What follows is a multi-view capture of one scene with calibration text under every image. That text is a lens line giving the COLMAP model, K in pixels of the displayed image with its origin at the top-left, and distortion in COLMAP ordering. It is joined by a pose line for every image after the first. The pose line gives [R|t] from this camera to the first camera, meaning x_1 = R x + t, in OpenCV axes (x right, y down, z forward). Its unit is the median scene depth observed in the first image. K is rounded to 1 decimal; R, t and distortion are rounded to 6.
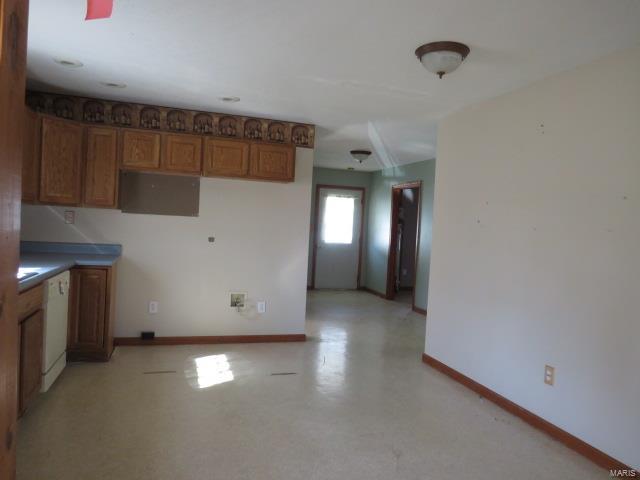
lens RADIAL K [[456.6, 0, 316.9], [0, 456.6, 240.1], [0, 0, 1]] dist [-0.010945, -0.001003]
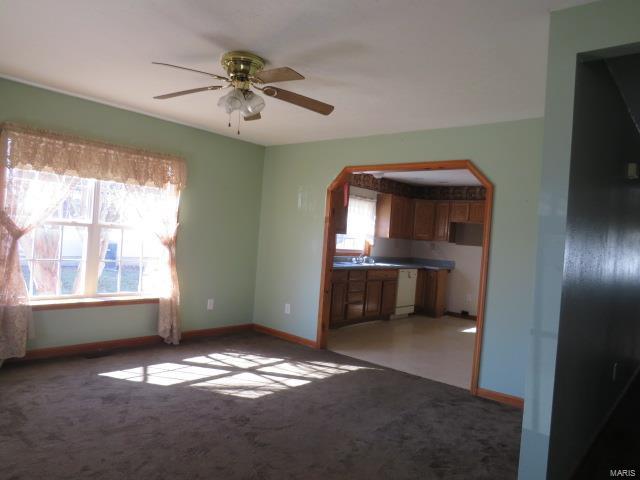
lens RADIAL K [[456.6, 0, 319.0], [0, 456.6, 243.4], [0, 0, 1]] dist [-0.010945, -0.001003]
pose [[0.544848, 0.000913, -0.838535, 0.895632], [-0.072897, 0.996265, -0.046282, 0.066665], [0.835360, 0.086343, 0.542879, -0.521501]]
